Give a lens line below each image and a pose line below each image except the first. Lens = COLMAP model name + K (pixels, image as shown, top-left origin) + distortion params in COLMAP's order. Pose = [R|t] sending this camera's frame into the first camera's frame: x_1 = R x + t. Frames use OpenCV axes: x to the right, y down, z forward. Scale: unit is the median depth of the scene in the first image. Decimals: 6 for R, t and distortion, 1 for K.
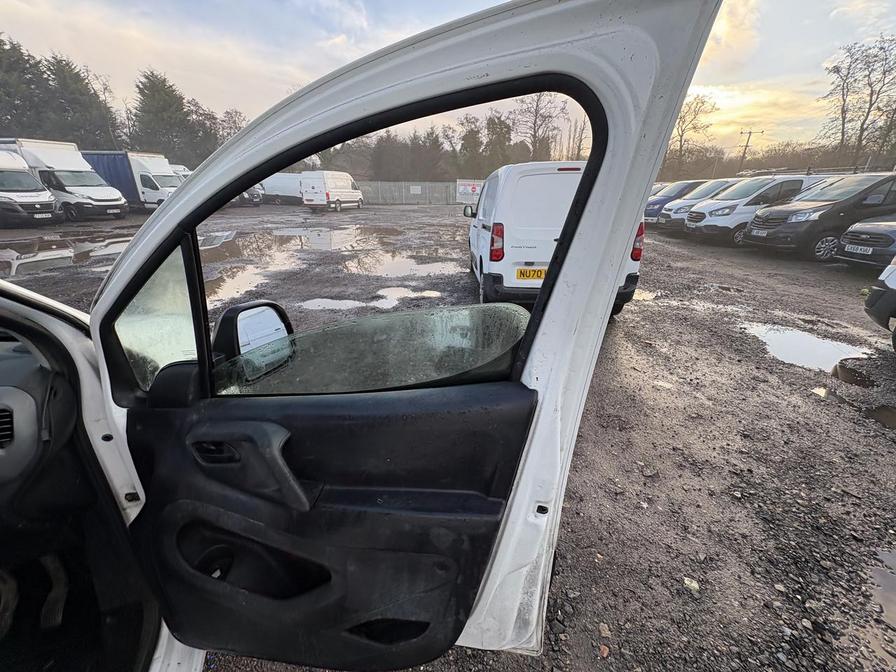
lens RADIAL K [[355.7, 0, 446.9], [0, 355.7, 335.4], [0, 0, 1]] dist [0.000177, -0.000136]
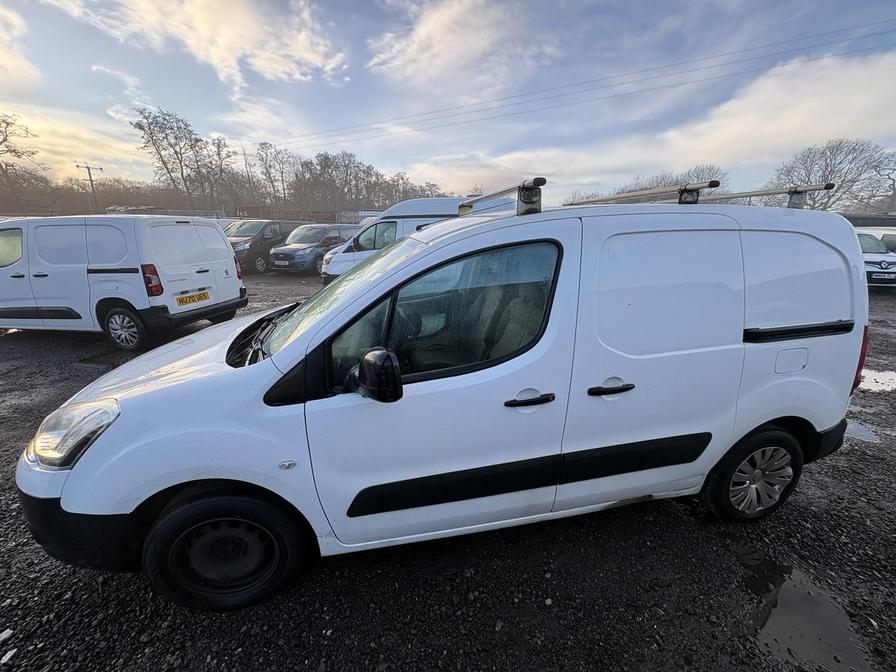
lens RADIAL K [[355.2, 0, 449.3], [0, 355.2, 338.4], [0, 0, 1]] dist [-0.000723, 0.000301]
pose [[0.140628, -0.290746, 0.946409, -0.099004], [0.358821, 0.905887, 0.224979, 0.000538], [-0.922752, 0.307953, 0.231719, -0.014691]]
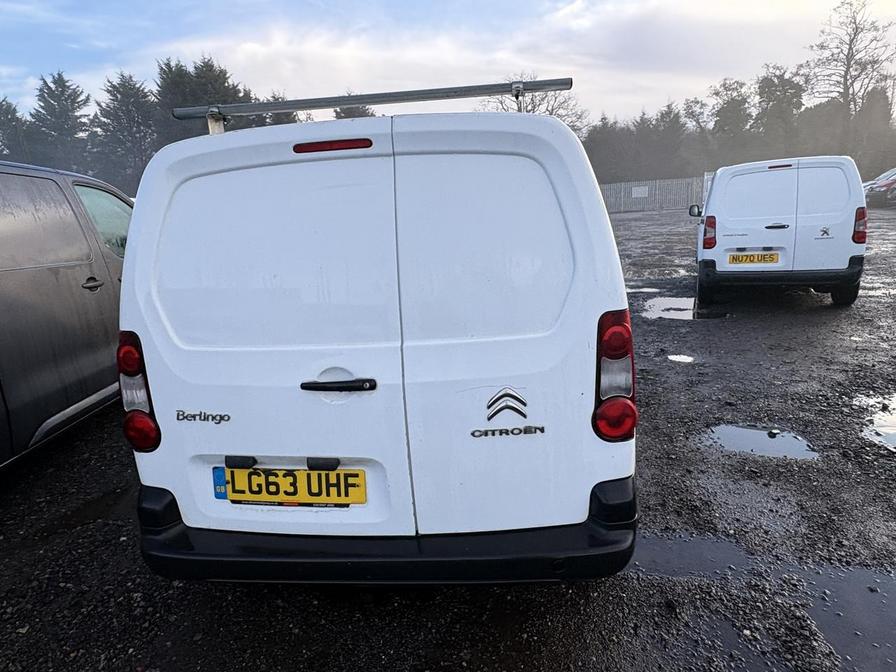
lens RADIAL K [[530.6, 0, 446.5], [0, 530.6, 338.5], [0, 0, 1]] dist [-0.001537, 0.000151]
pose [[0.910142, 0.034274, -0.412877, 0.009409], [-0.086853, 0.990212, -0.109257, 0.037367], [0.405091, 0.135298, 0.904210, -0.093661]]
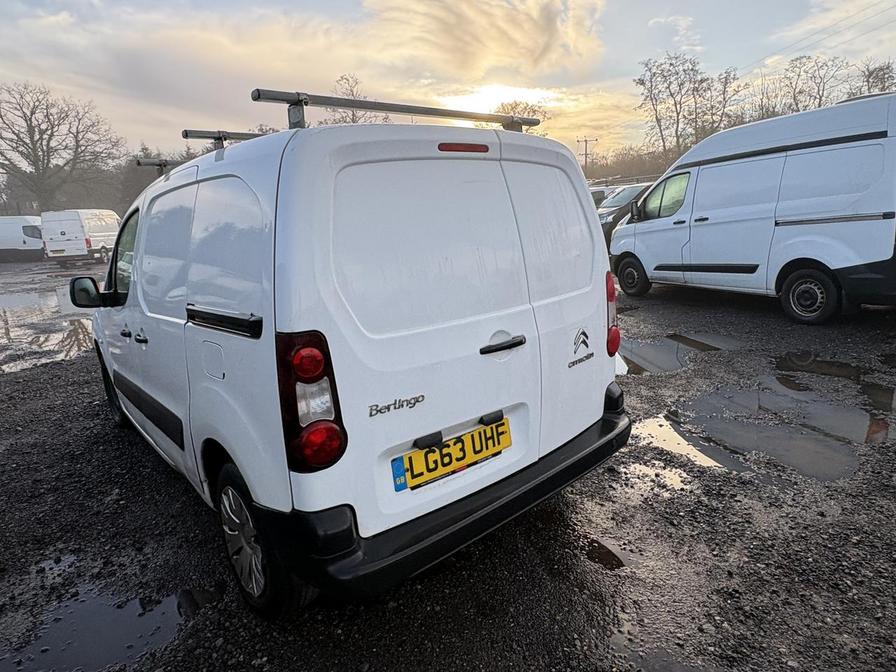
lens RADIAL K [[530.6, 0, 451.4], [0, 530.6, 337.7], [0, 0, 1]] dist [-0.001537, 0.000151]
pose [[0.926955, -0.148591, 0.344491, -0.035454], [0.202460, 0.971166, -0.125882, 0.041637], [-0.315853, 0.186433, 0.930312, -0.103657]]
